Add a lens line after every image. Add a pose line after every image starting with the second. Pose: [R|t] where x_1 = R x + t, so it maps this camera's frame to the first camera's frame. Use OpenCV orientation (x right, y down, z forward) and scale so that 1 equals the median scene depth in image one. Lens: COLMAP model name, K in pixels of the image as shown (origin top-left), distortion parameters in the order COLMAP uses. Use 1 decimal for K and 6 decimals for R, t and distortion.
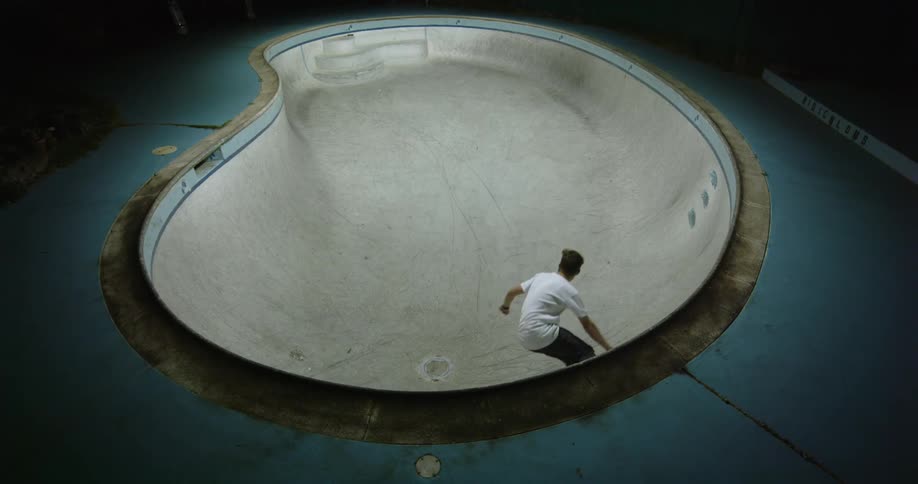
lens RADIAL K [[487.3, 0, 459.0], [0, 487.3, 242.0], [0, 0, 1]] dist [-0.116929, 0.044932]
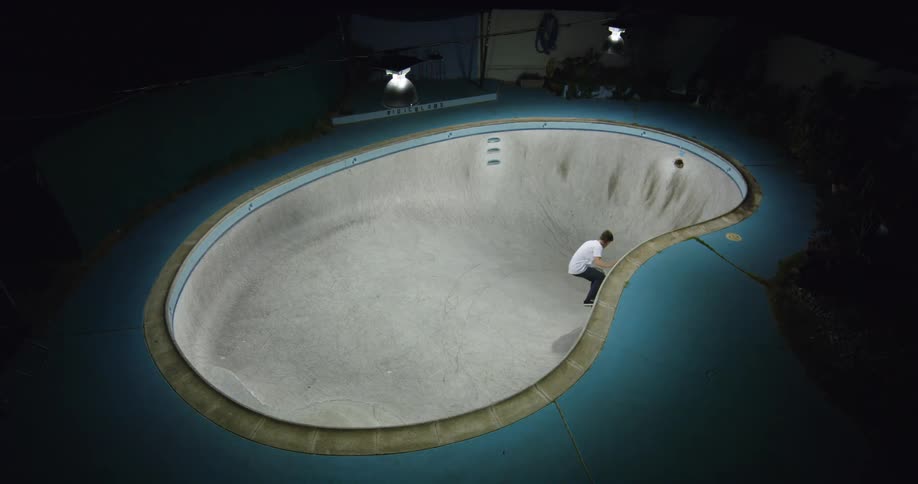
lens RADIAL K [[487.3, 0, 459.0], [0, 487.3, 242.0], [0, 0, 1]] dist [-0.116929, 0.044932]
pose [[-0.562624, -0.474813, 0.676762, -0.929117], [0.448229, 0.512653, 0.732310, -1.361178], [-0.694654, 0.715360, -0.075606, 1.386043]]
